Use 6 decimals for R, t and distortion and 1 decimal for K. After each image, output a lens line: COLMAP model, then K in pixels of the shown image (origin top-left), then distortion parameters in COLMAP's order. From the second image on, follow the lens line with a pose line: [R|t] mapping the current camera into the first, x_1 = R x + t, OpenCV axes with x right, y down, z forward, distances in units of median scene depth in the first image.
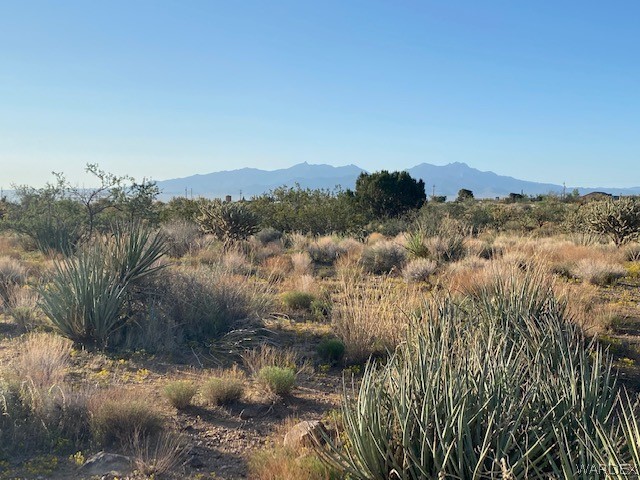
lens RADIAL K [[821.4, 0, 320.2], [0, 821.4, 240.3], [0, 0, 1]] dist [0.208639, 0.000000]
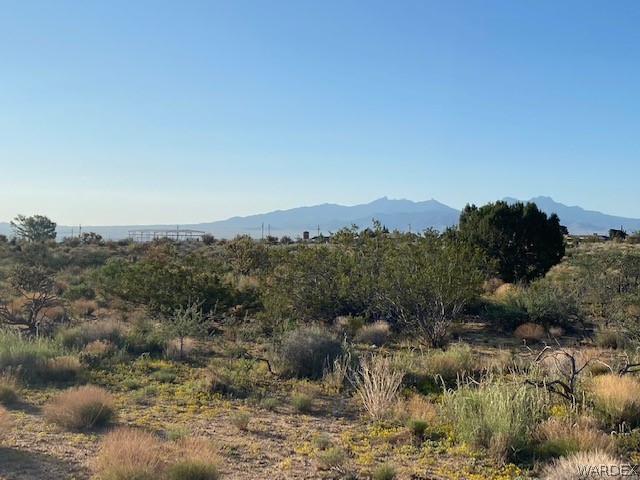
lens RADIAL K [[821.4, 0, 322.4], [0, 821.4, 239.4], [0, 0, 1]] dist [0.208639, 0.000000]
pose [[0.995582, -0.000009, -0.093898, -0.007293], [-0.004112, 0.999037, -0.043690, -0.020505], [0.093808, 0.043883, 0.994623, 0.279930]]
